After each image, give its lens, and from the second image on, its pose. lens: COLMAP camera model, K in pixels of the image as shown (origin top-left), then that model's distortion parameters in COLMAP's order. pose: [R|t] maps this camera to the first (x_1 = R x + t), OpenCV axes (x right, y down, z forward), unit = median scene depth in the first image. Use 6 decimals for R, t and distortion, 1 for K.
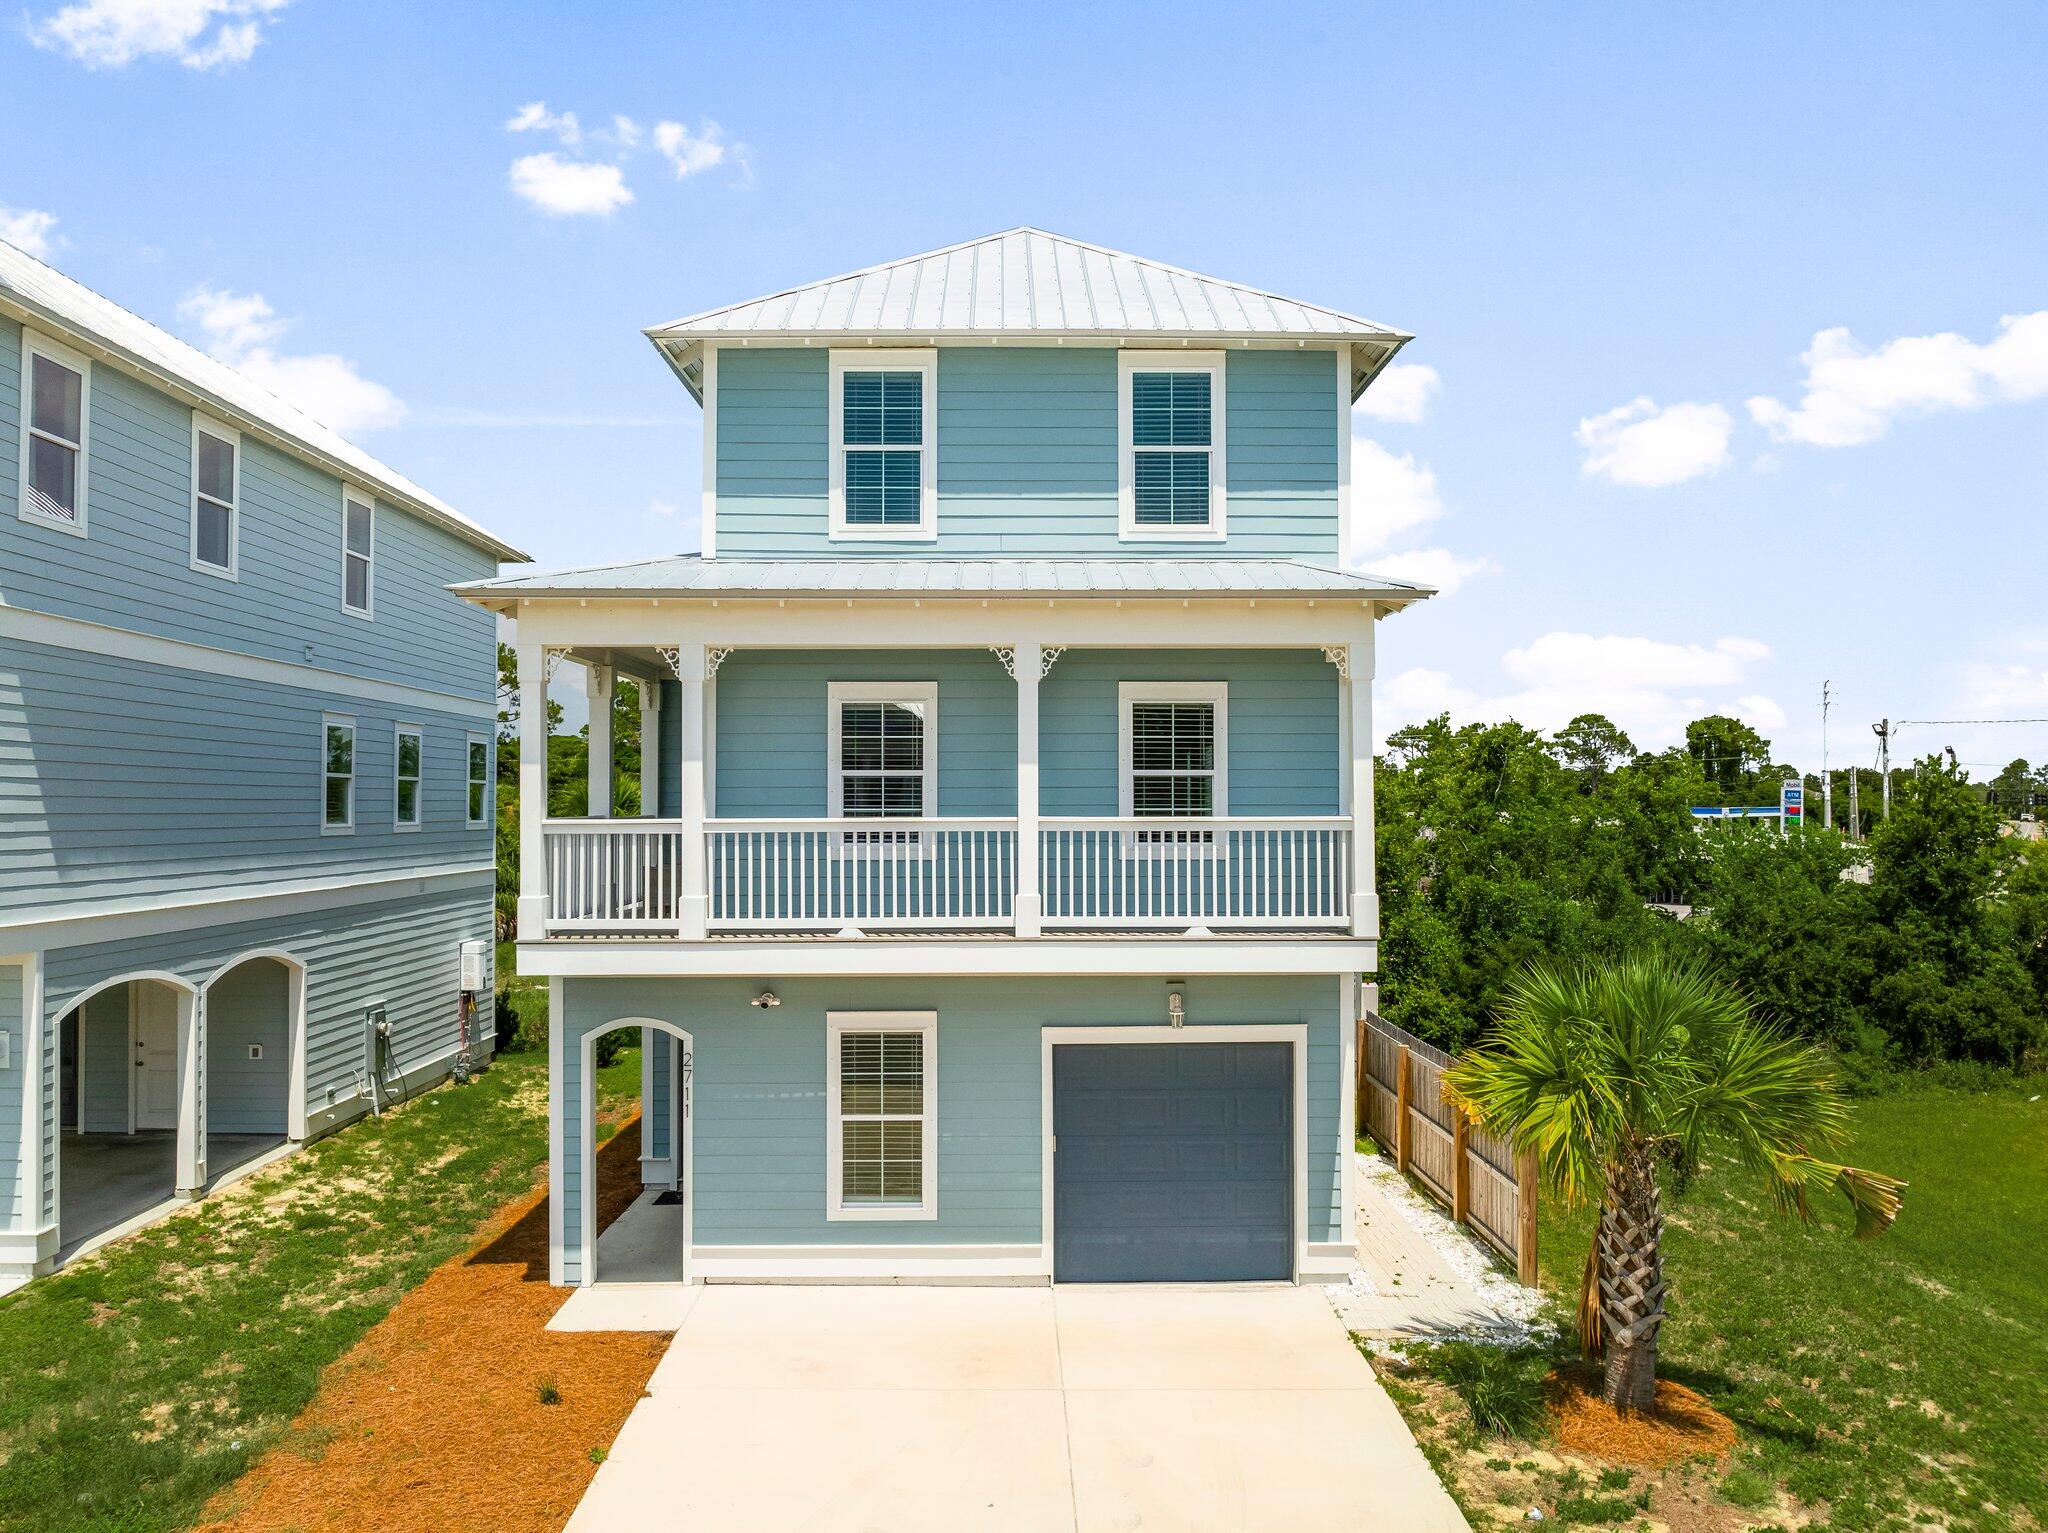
lens RADIAL K [[1487.8, 0, 1027.9], [0, 1487.8, 774.0], [0, 0, 1]] dist [-0.013147, 0.003178]
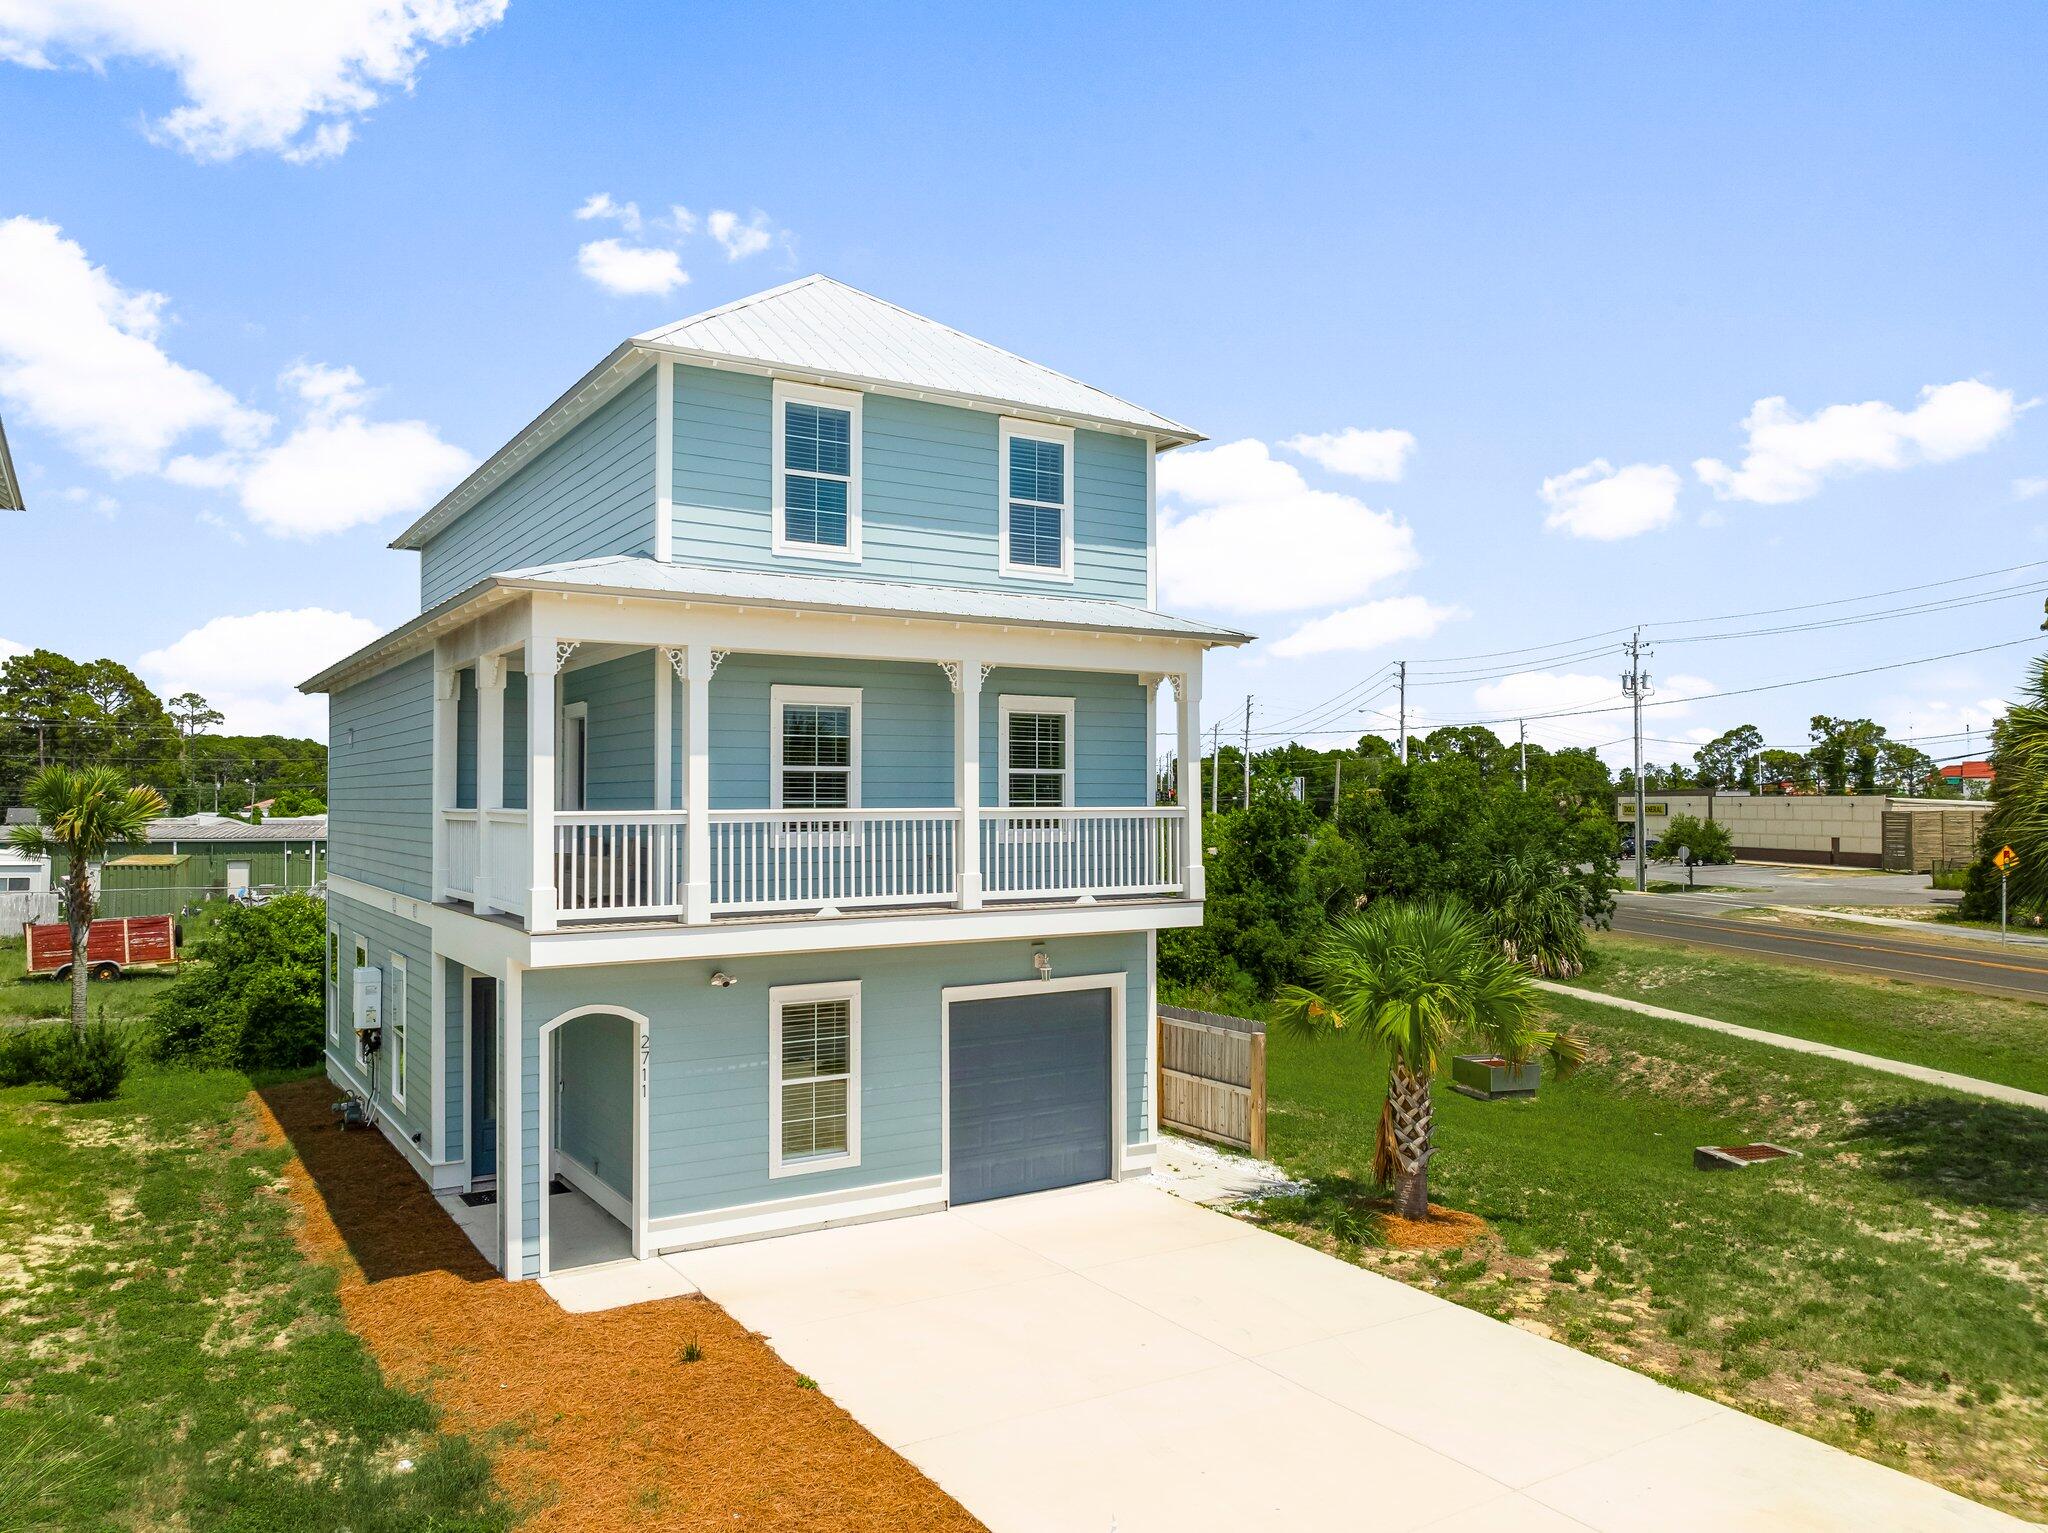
lens RADIAL K [[1465.4, 0, 1024.0], [0, 1465.4, 766.5], [0, 0, 1]] dist [-0.004639, 0.000301]
pose [[0.853243, 0.012534, 0.521363, -0.536568], [-0.011793, 0.999919, -0.004740, 0.001205], [-0.521380, -0.002104, 0.853322, -0.013125]]
